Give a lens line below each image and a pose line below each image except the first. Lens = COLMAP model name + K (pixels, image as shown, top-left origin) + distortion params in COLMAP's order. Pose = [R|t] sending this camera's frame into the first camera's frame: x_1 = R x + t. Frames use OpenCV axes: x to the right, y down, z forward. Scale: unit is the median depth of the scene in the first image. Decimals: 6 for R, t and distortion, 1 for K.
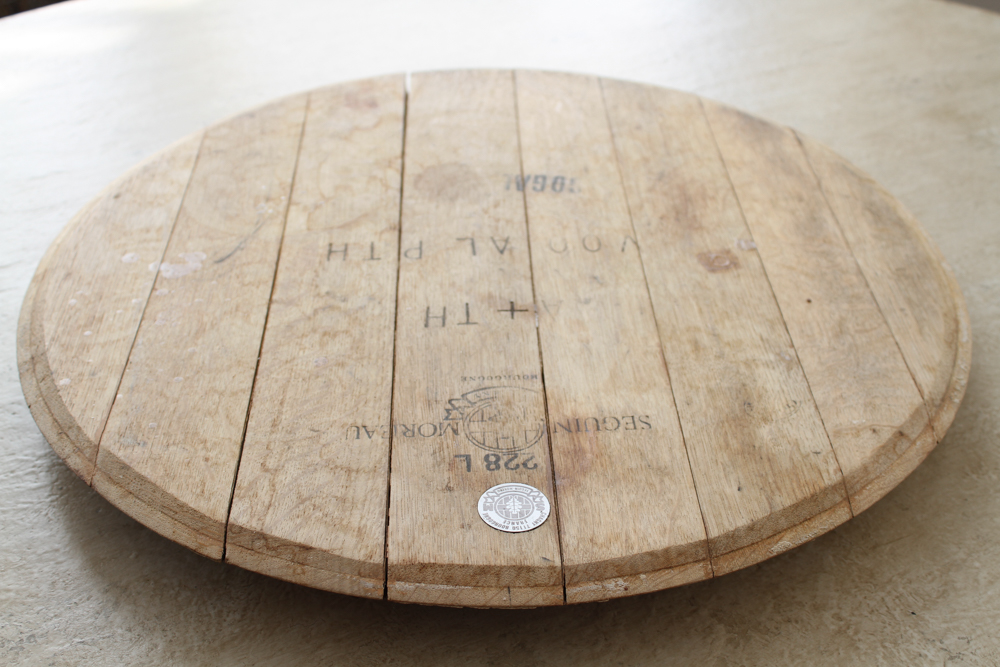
lens RADIAL K [[1345.2, 0, 500.0], [0, 1345.2, 333.5], [0, 0, 1]] dist [-0.016653, -0.033039]
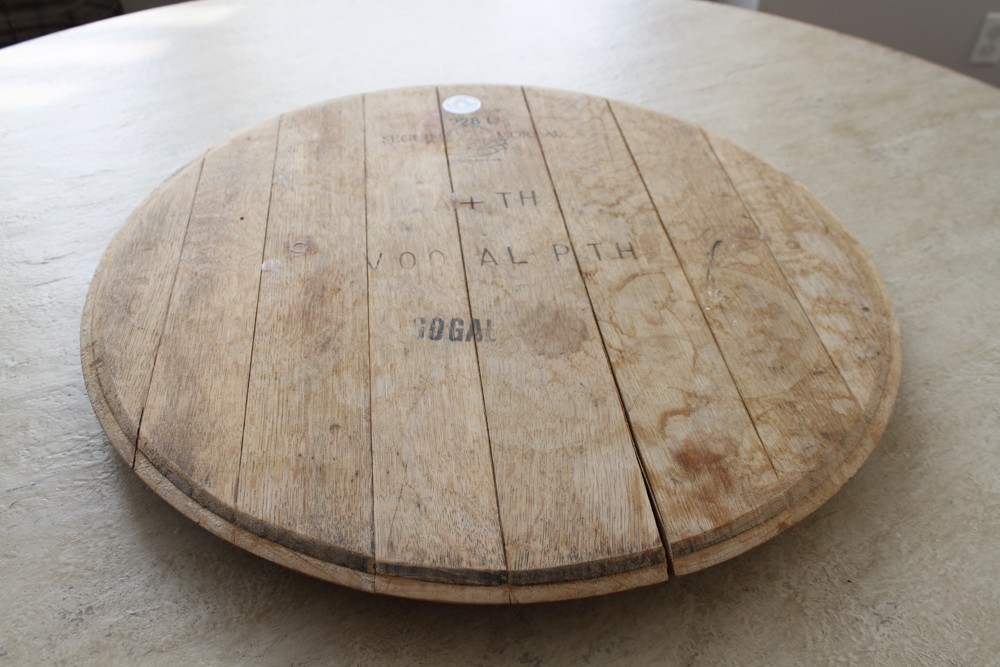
lens RADIAL K [[979.3, 0, 500.0], [0, 979.3, 333.5], [0, 0, 1]] dist [-0.091648, 0.005782]
pose [[-0.996314, 0.031394, -0.079825, 0.059079], [-0.067577, 0.285897, 0.955875, -0.851733], [0.052830, 0.957746, -0.282721, 1.312925]]
